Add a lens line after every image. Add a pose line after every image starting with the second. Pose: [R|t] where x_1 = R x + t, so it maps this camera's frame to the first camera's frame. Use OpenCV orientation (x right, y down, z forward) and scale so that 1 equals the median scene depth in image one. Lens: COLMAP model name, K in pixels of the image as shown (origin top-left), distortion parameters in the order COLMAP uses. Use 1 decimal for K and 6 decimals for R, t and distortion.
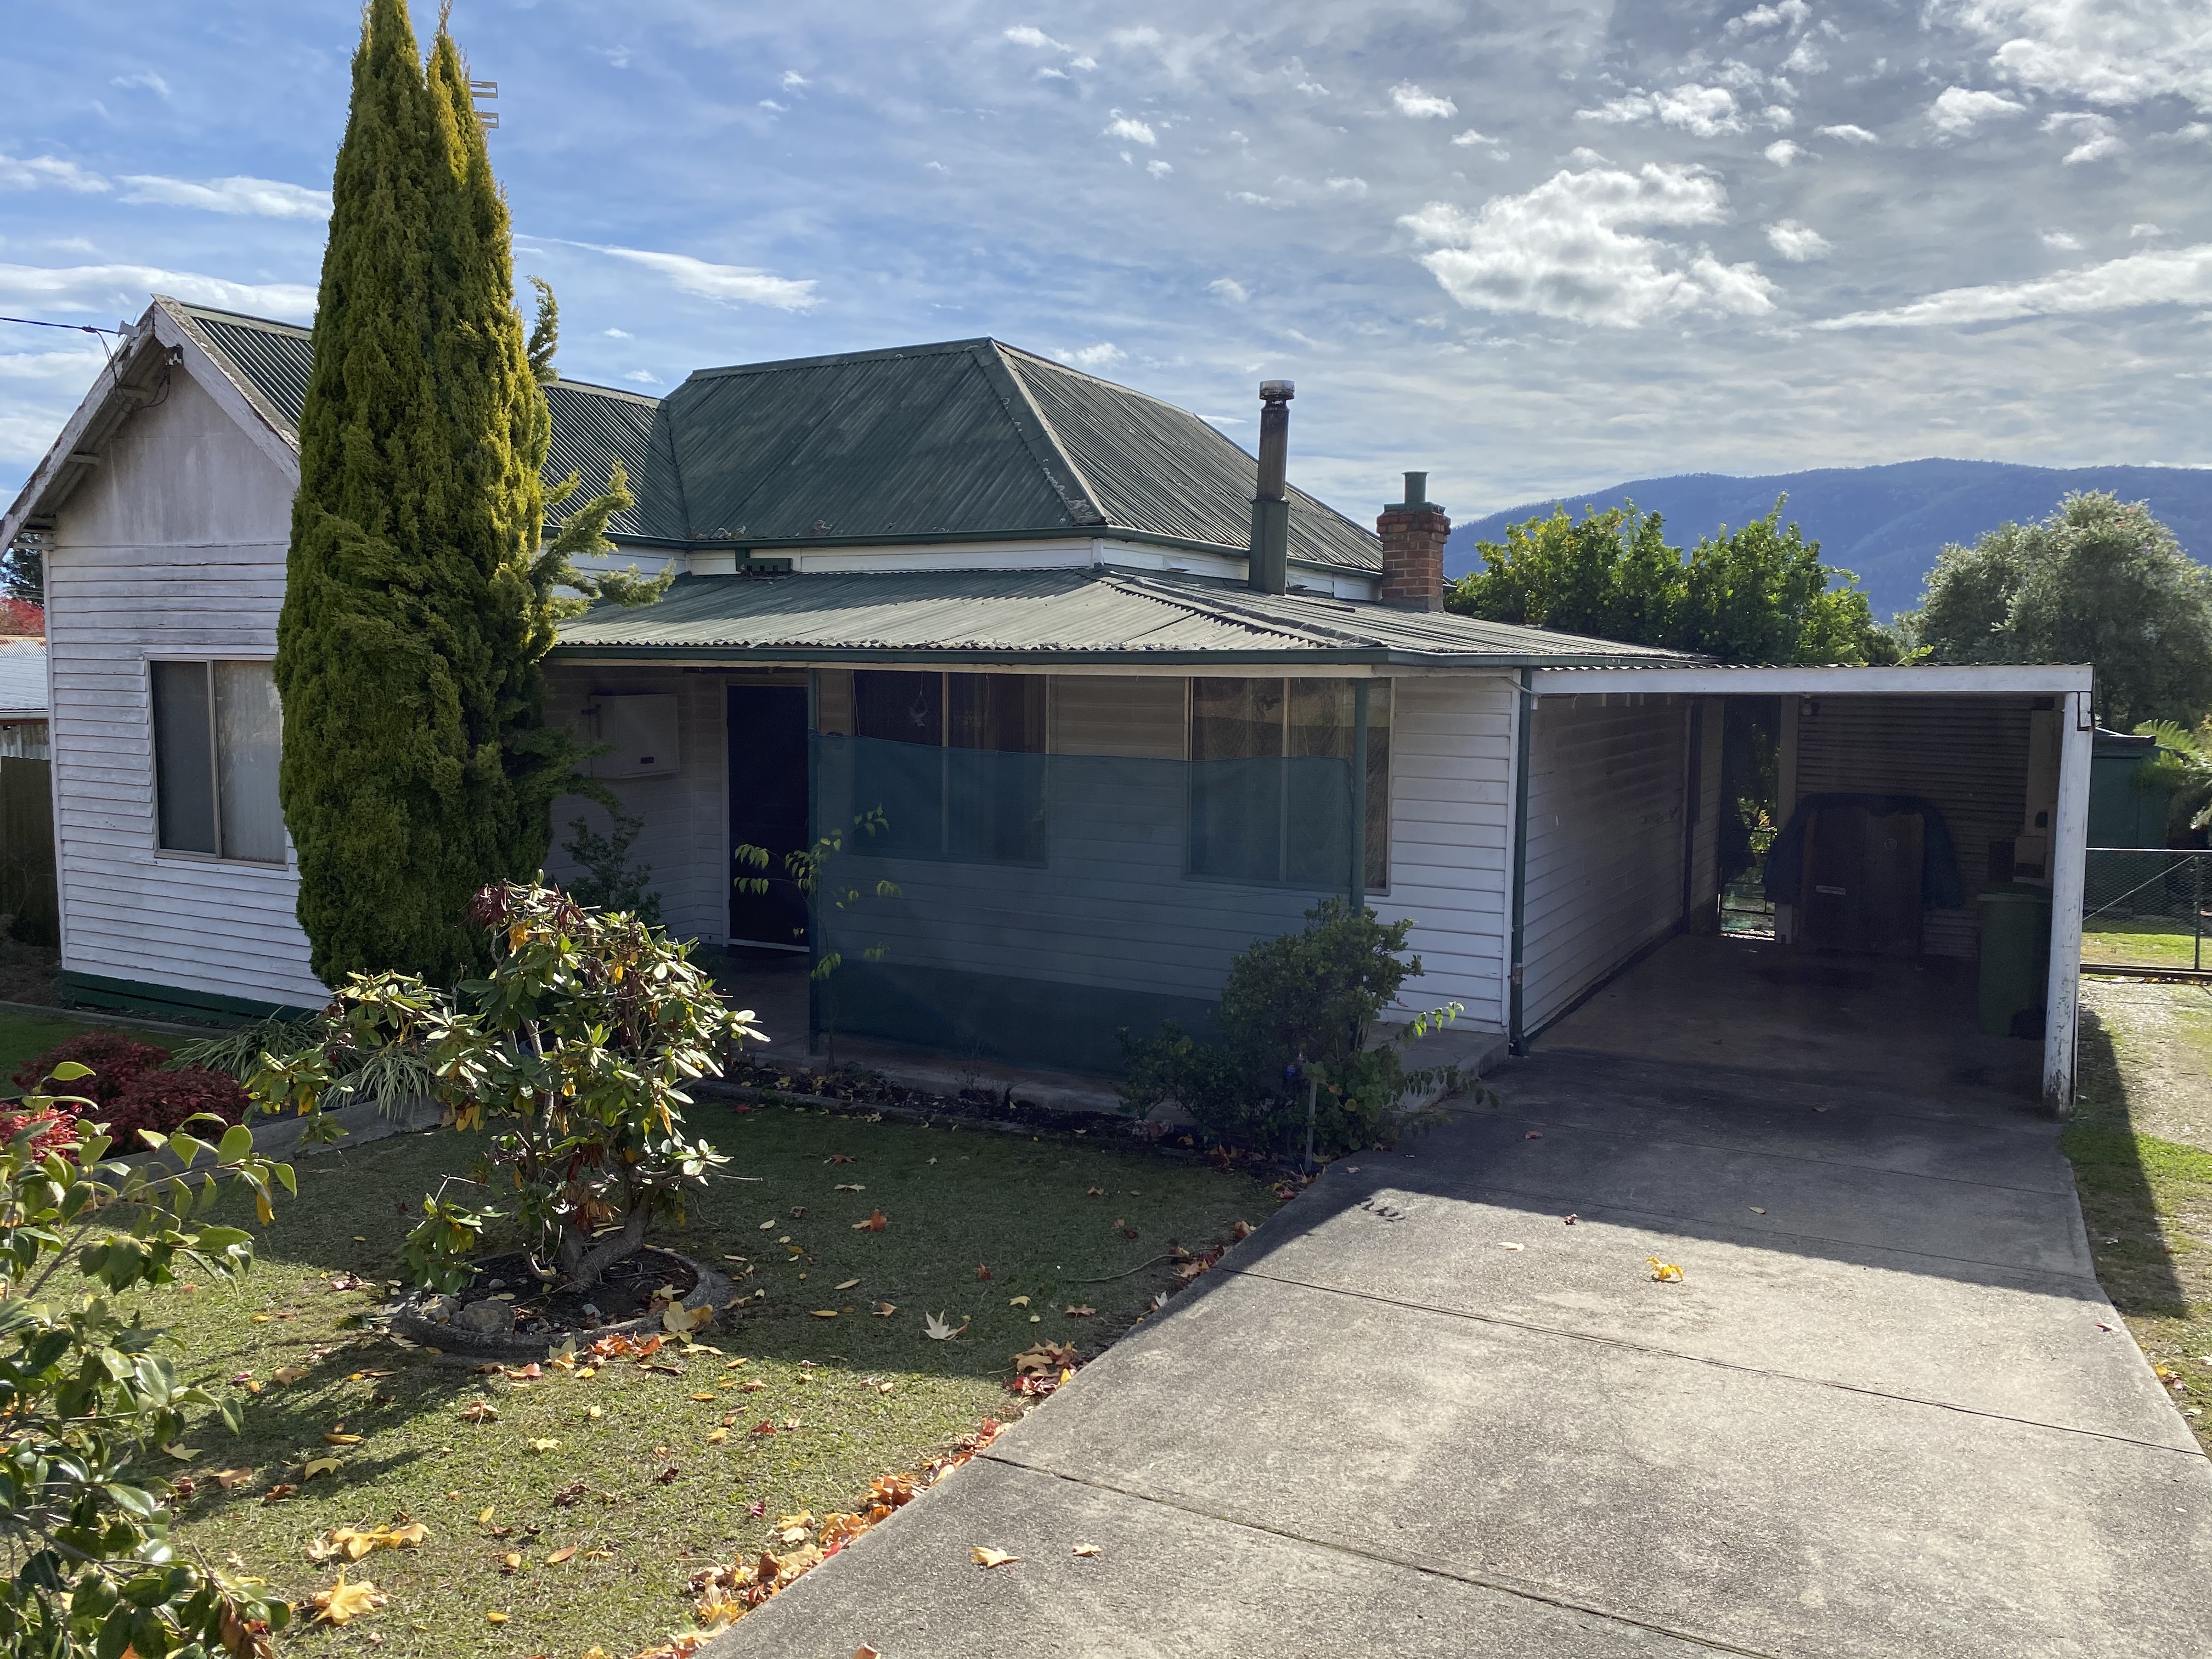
lens RADIAL K [[1667.3, 0, 1109.5], [0, 1667.3, 843.4], [0, 0, 1]] dist [0.011228, -0.013880]
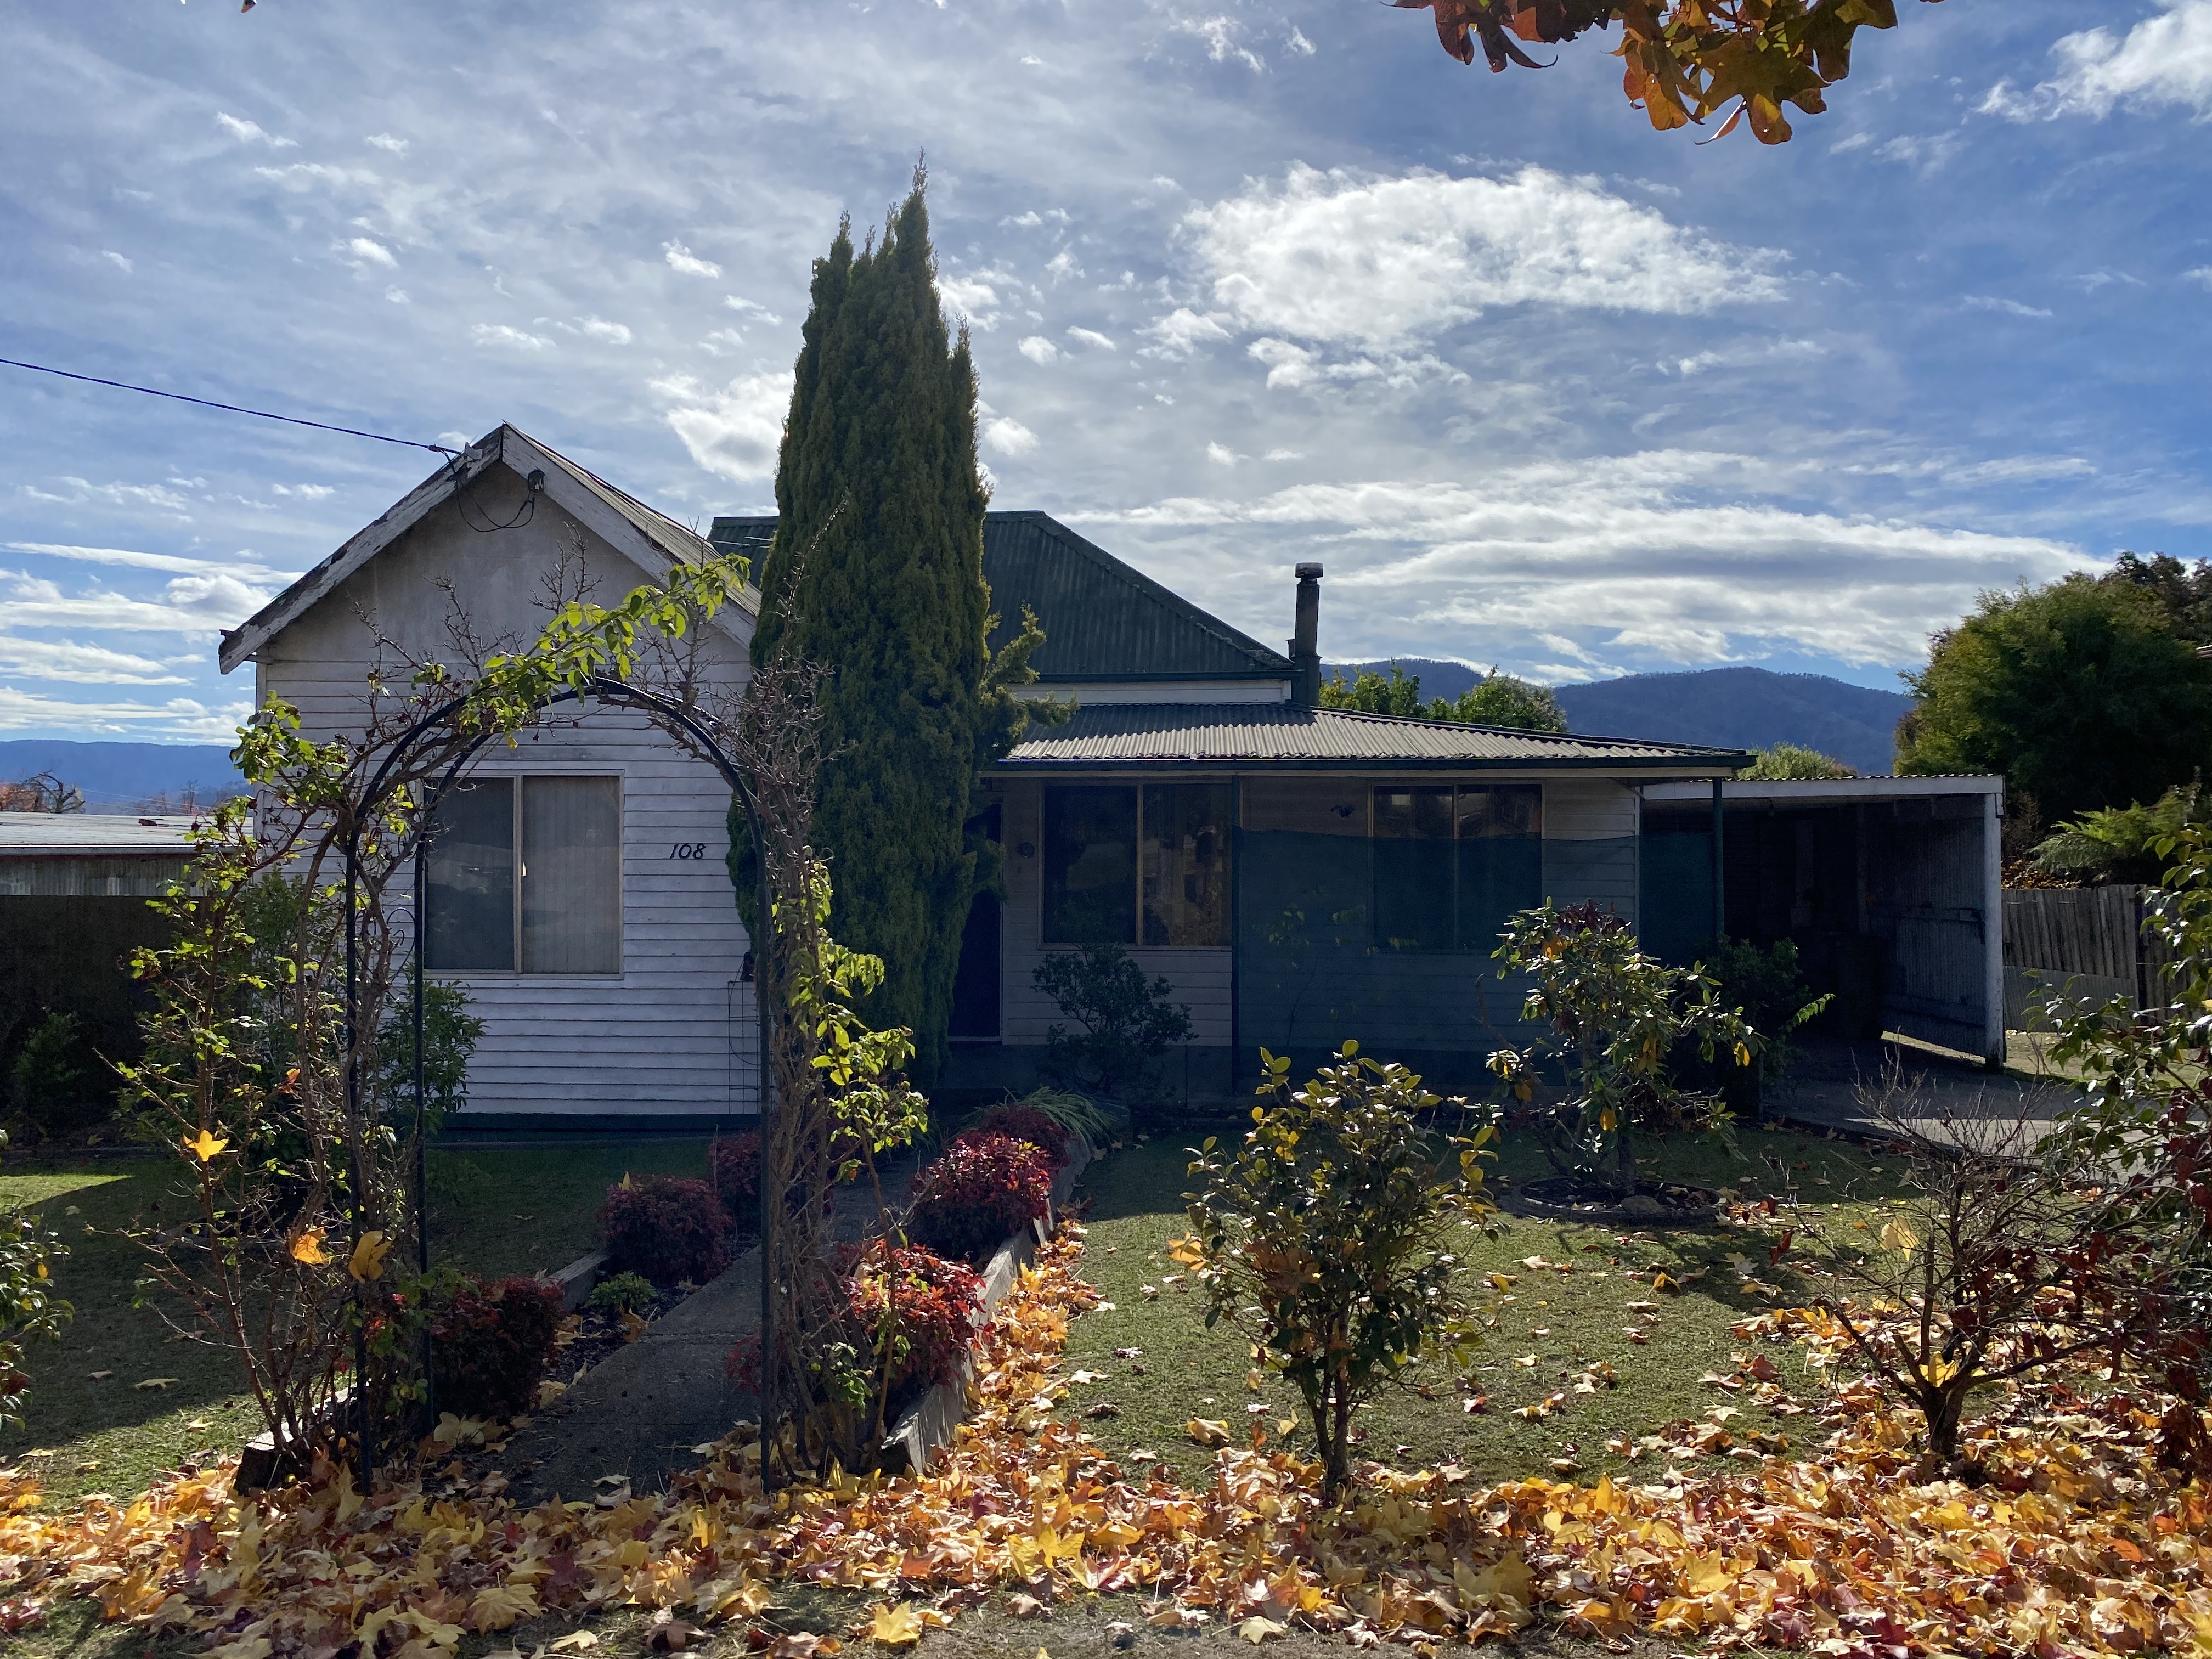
lens RADIAL K [[1667.3, 0, 1092.5], [0, 1667.3, 837.9], [0, 0, 1]] dist [0.011228, -0.013880]
pose [[0.910337, -0.010348, 0.413738, -0.670398], [0.051774, 0.994682, -0.089038, 0.037497], [-0.410616, 0.102476, 0.906031, -0.056080]]
